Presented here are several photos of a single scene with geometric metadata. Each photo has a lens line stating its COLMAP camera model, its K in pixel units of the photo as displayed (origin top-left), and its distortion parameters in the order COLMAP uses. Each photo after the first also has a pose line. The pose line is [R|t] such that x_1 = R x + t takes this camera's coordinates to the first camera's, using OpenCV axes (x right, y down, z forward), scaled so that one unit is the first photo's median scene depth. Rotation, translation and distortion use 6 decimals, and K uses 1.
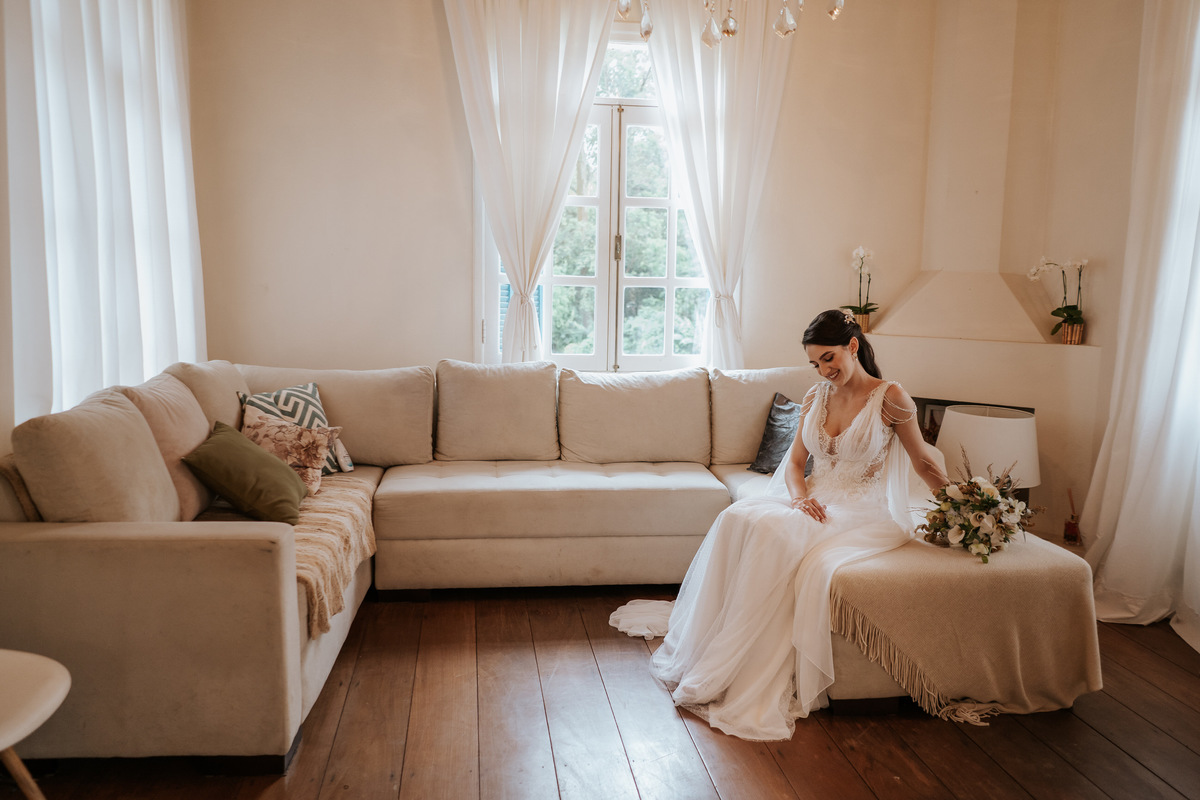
lens RADIAL K [[962.1, 0, 600.0], [0, 962.1, 400.0], [0, 0, 1]] dist [-0.006328, -0.004461]
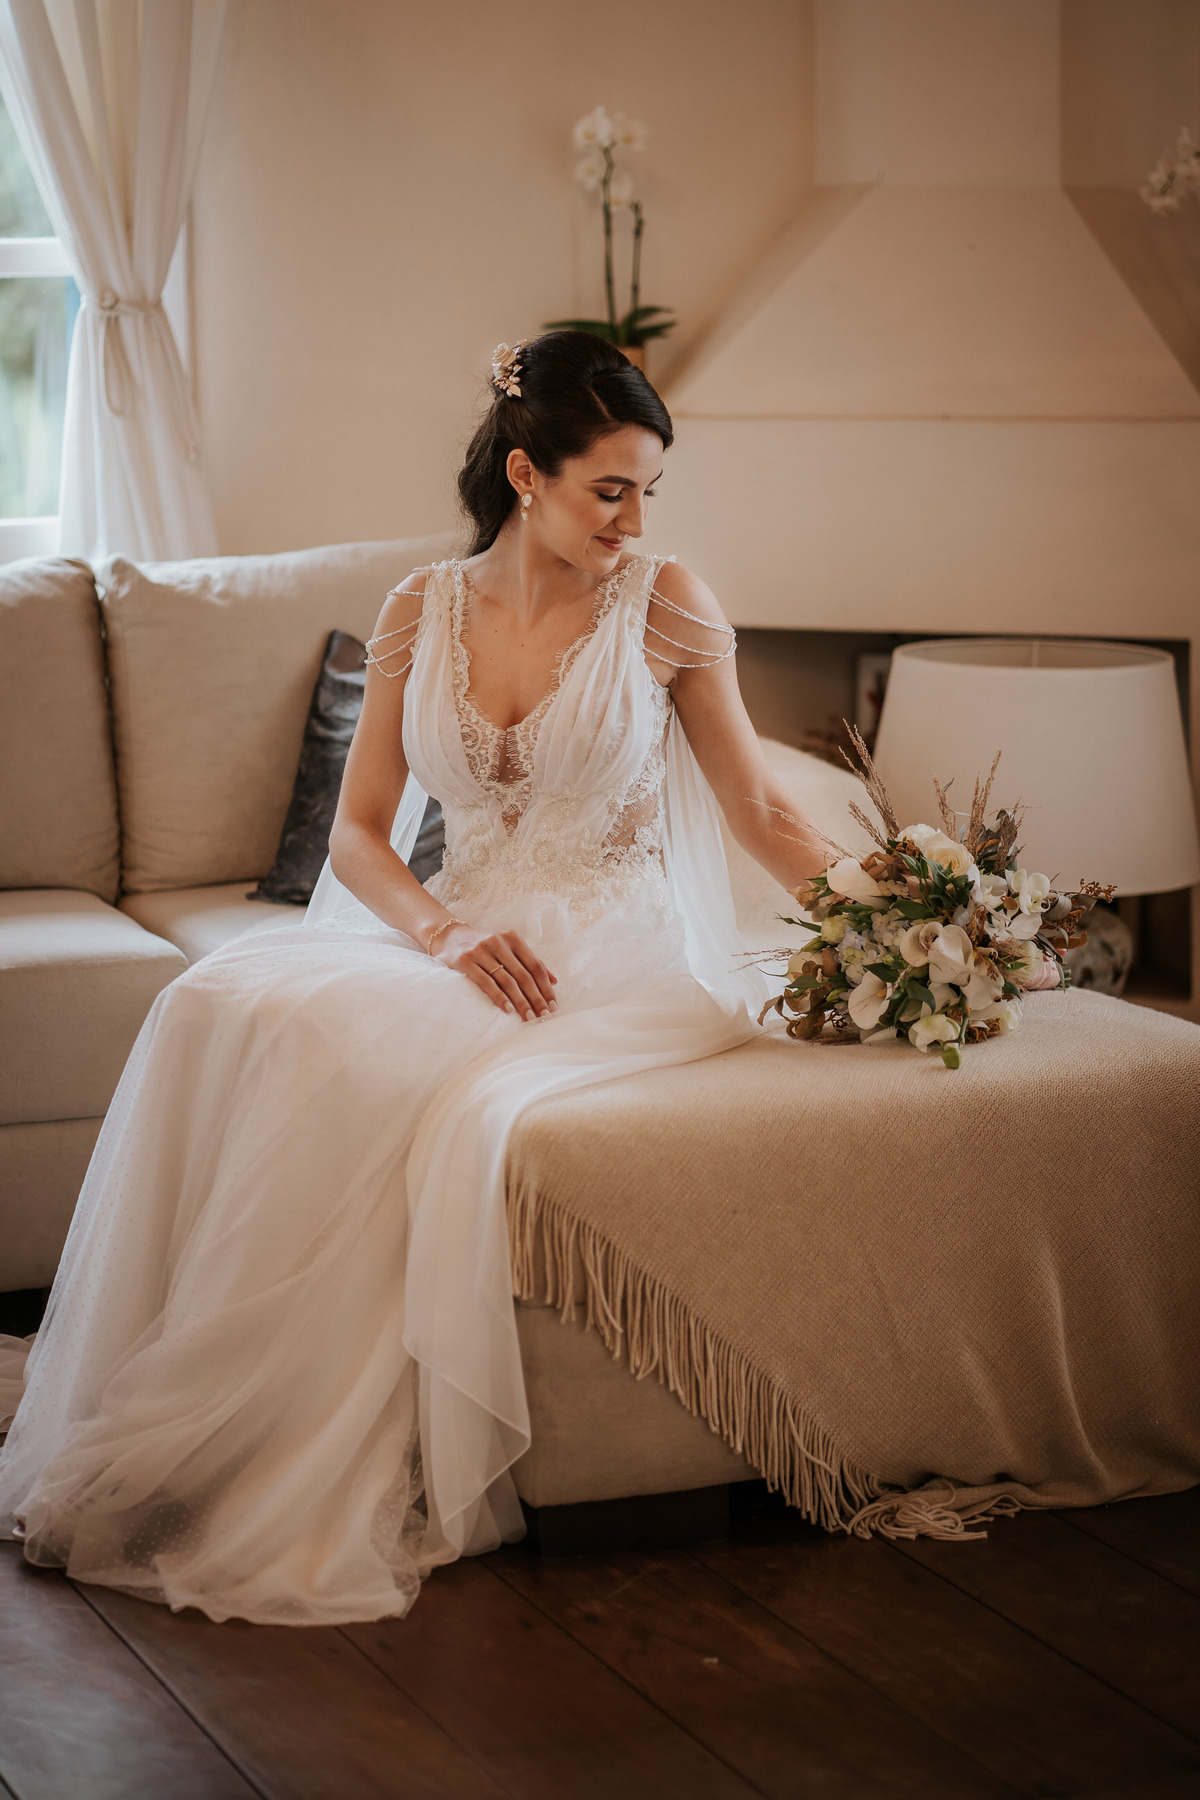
lens RADIAL K [[4586.4, 0, 600.0], [0, 4586.4, 900.0], [0, 0, 1]] dist [-0.004159, 0.204451]
pose [[0.972972, -0.066623, 0.221104, -0.072559], [0.061106, 0.997628, 0.031704, 0.050972], [-0.222692, -0.017336, 0.974735, -0.541811]]
